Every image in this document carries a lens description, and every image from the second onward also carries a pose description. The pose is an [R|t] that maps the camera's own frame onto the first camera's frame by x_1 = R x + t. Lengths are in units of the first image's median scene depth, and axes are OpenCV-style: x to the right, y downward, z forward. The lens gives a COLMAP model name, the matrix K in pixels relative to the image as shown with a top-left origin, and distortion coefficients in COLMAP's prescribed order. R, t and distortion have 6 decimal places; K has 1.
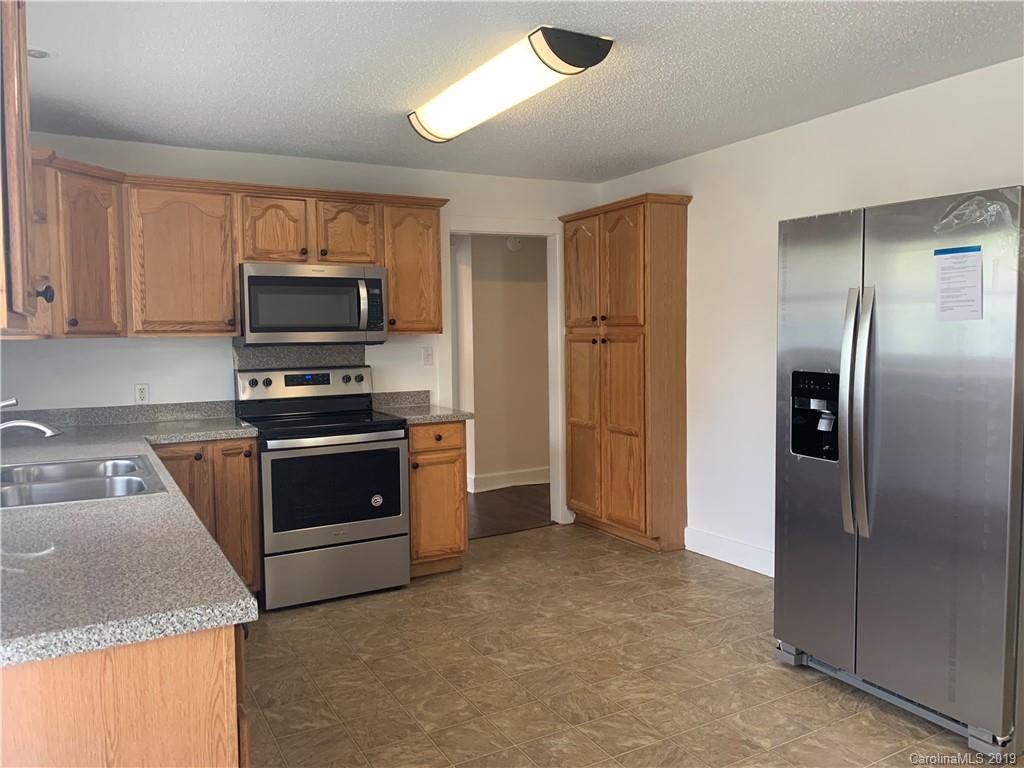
lens RADIAL K [[781.2, 0, 513.7], [0, 781.2, 380.5], [0, 0, 1]] dist [0.028717, -0.039278]
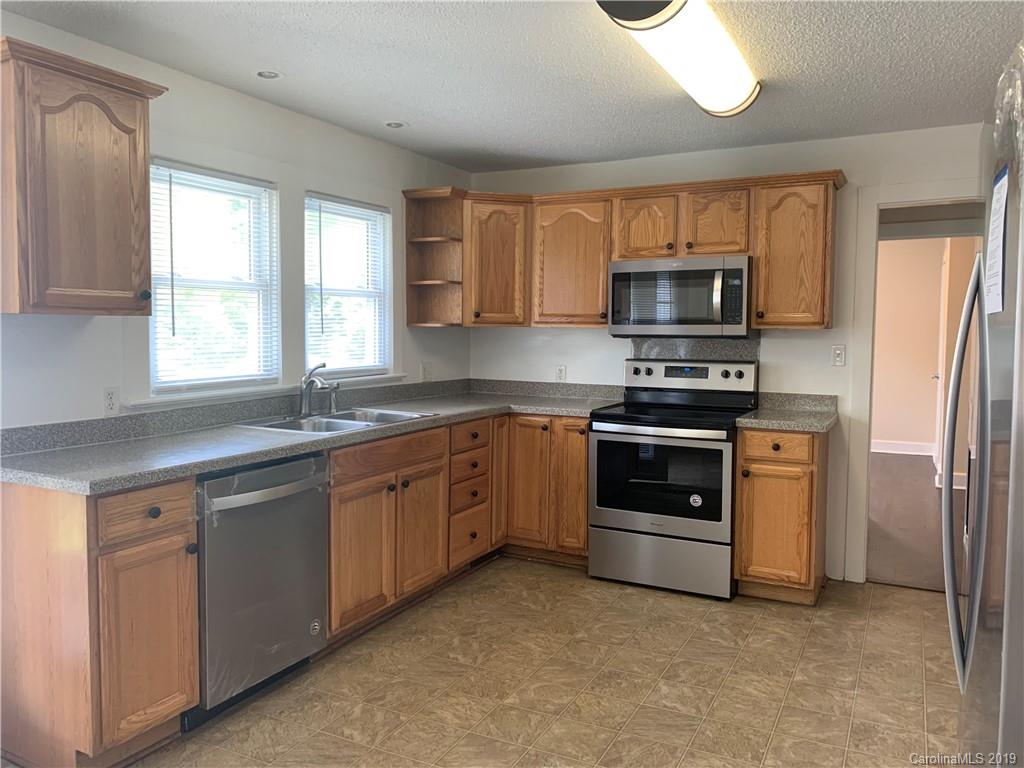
lens RADIAL K [[781.2, 0, 511.8], [0, 781.2, 376.3], [0, 0, 1]] dist [0.028717, -0.039278]
pose [[0.550339, 0.066126, -0.832319, 0.493245], [-0.067810, 0.997106, 0.034381, -0.016400], [0.832183, 0.037518, 0.553230, 0.273564]]
